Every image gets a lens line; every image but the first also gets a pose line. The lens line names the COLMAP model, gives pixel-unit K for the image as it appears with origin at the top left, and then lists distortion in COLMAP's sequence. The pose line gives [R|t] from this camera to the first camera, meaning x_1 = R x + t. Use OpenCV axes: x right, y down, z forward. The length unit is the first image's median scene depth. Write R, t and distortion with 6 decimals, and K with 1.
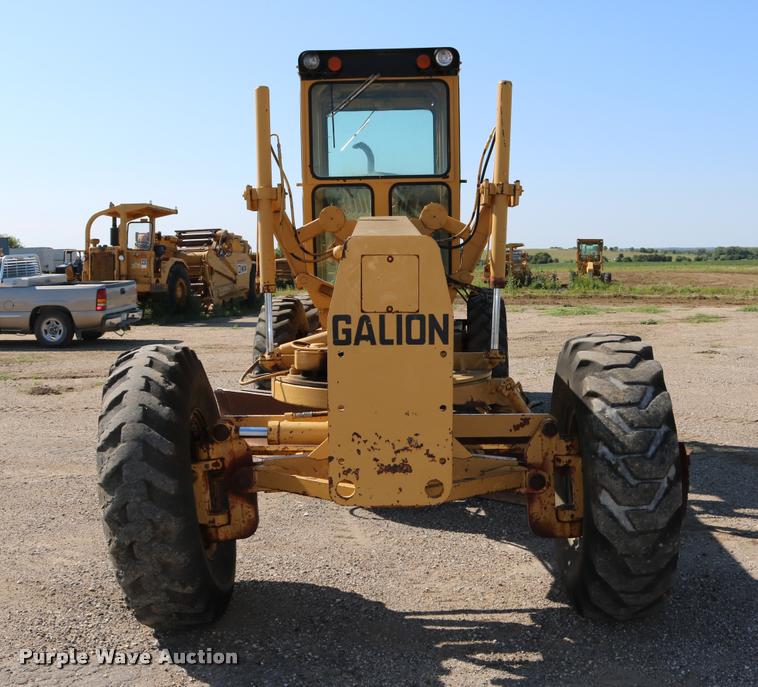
lens RADIAL K [[969.6, 0, 377.7], [0, 969.6, 342.7], [0, 0, 1]] dist [-0.005728, 0.000000]
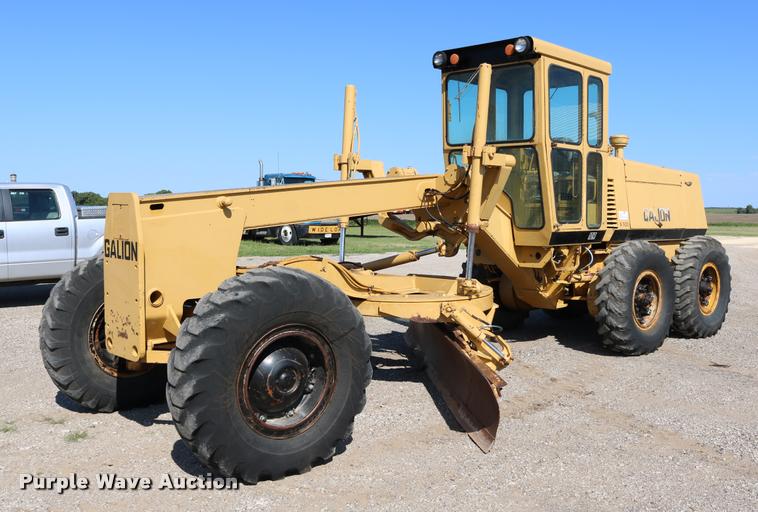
lens RADIAL K [[775.7, 0, 374.5], [0, 775.7, 255.2], [0, 0, 1]] dist [-0.070859, 0.000000]
pose [[0.716950, 0.067477, -0.693851, 1.225747], [-0.078622, 0.996781, 0.015697, -0.058363], [0.692677, 0.043298, 0.719948, 0.359244]]
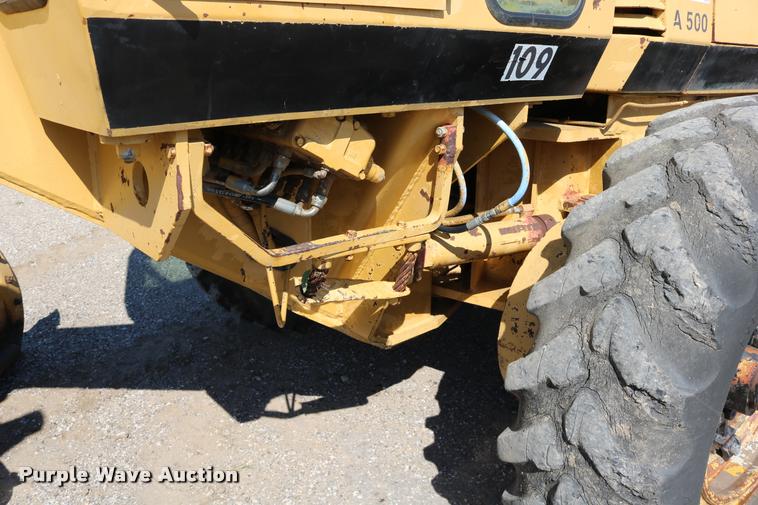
lens RADIAL K [[643.3, 0, 383.8], [0, 643.3, 239.2], [0, 0, 1]] dist [-0.153127, 0.149769]
pose [[0.651118, 0.249691, -0.716729, 0.387235], [-0.090338, 0.963119, 0.253459, -0.113599], [0.753581, -0.100283, 0.649661, 2.027785]]
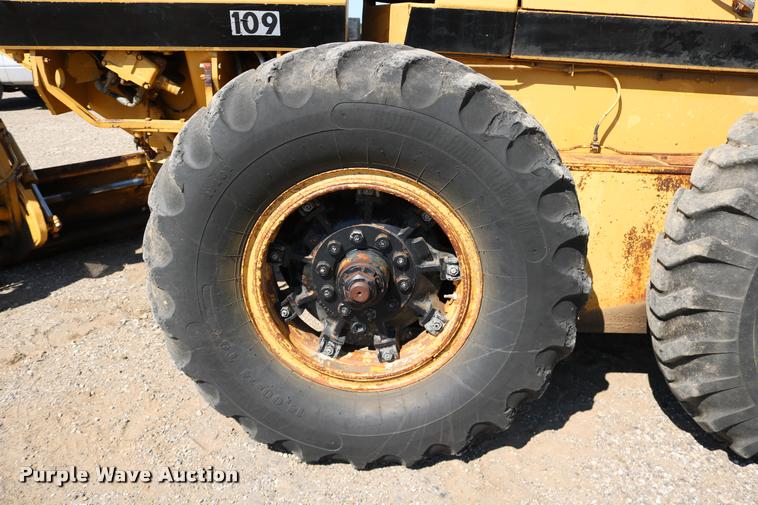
lens RADIAL K [[643.3, 0, 381.8], [0, 643.3, 252.9], [0, 0, 1]] dist [-0.153127, 0.149769]
pose [[0.011701, 0.347894, -0.937461, 0.719307], [-0.108533, 0.932428, 0.344671, -0.139318], [0.994024, 0.097712, 0.048668, 2.416480]]
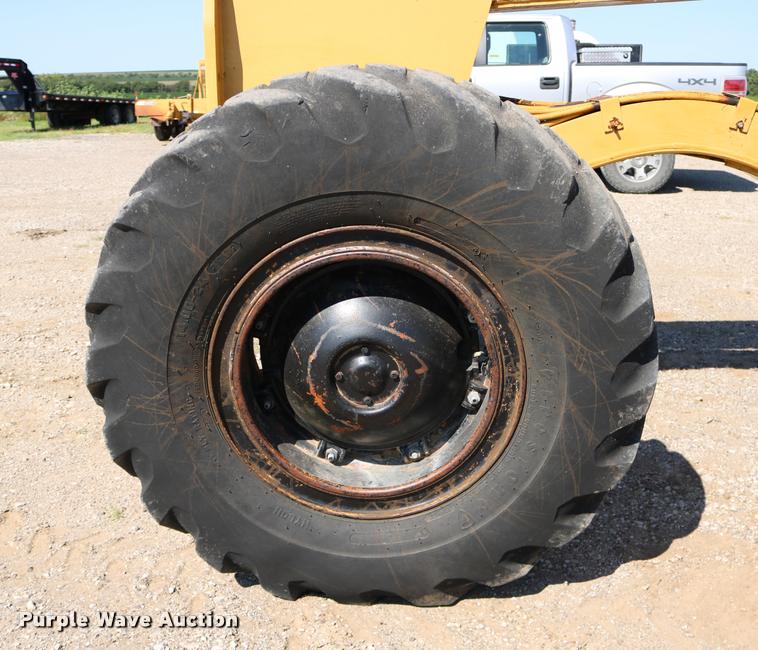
lens RADIAL K [[874.1, 0, 359.5], [0, 874.1, 345.7], [0, 0, 1]] dist [-0.092216, 0.000000]
pose [[-0.010428, 0.309536, -0.950831, 0.771669], [-0.088422, 0.946872, 0.309217, -0.013406], [0.996029, 0.087299, 0.017496, 1.140971]]
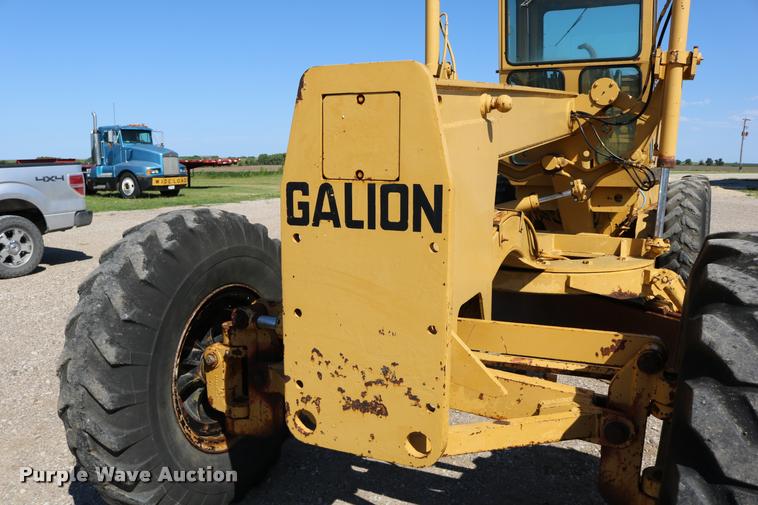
lens RADIAL K [[643.3, 0, 380.5], [0, 643.3, 253.2], [0, 0, 1]] dist [-0.153127, 0.149769]
pose [[0.912820, 0.072443, -0.401886, 0.206159], [-0.046349, 0.996159, 0.074293, -0.014537], [0.405724, -0.049189, 0.912671, 0.599506]]
